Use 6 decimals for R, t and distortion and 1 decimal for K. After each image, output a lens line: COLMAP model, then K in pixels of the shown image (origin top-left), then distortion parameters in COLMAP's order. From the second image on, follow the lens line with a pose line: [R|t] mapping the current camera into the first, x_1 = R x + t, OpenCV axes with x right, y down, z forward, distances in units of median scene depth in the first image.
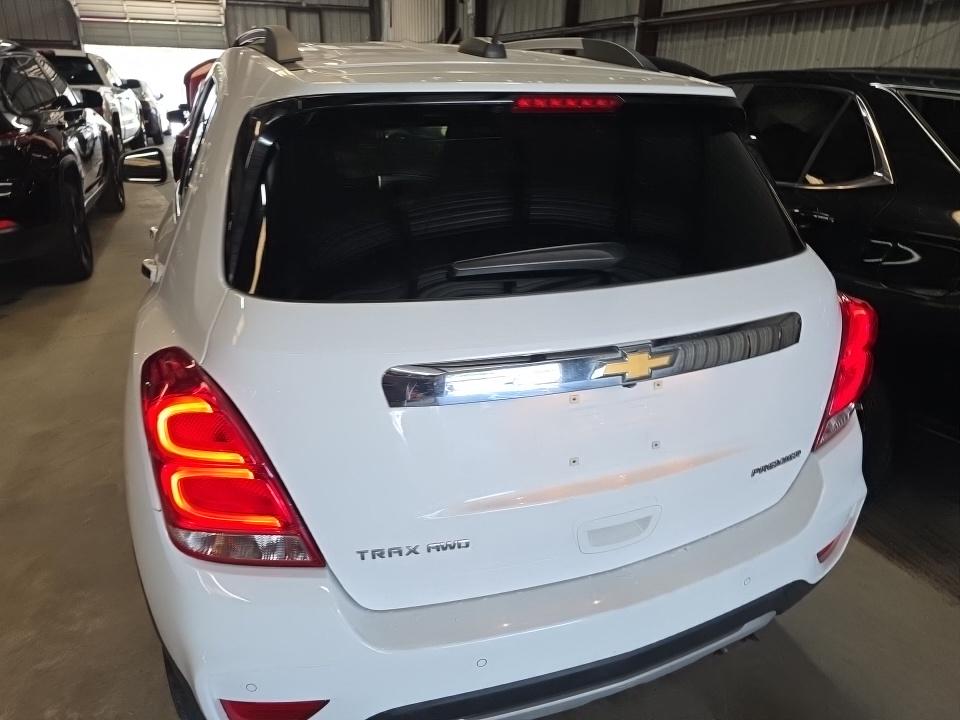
lens RADIAL K [[645.4, 0, 480.0], [0, 645.4, 360.0], [0, 0, 1]] dist [-0.000979, -0.001341]
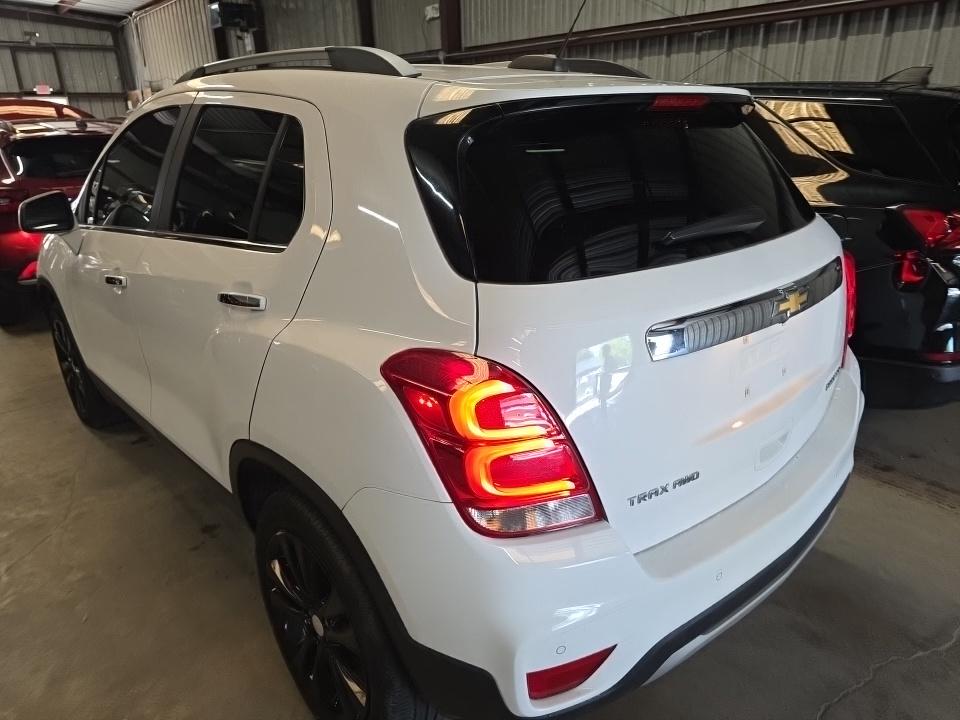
lens RADIAL K [[658.2, 0, 482.9], [0, 658.2, 349.1], [0, 0, 1]] dist [0.002169, -0.017965]
pose [[0.938806, -0.144356, 0.312736, -0.497122], [0.165521, 0.985309, -0.042070, 0.034695], [-0.302068, 0.091260, 0.948908, -0.009827]]
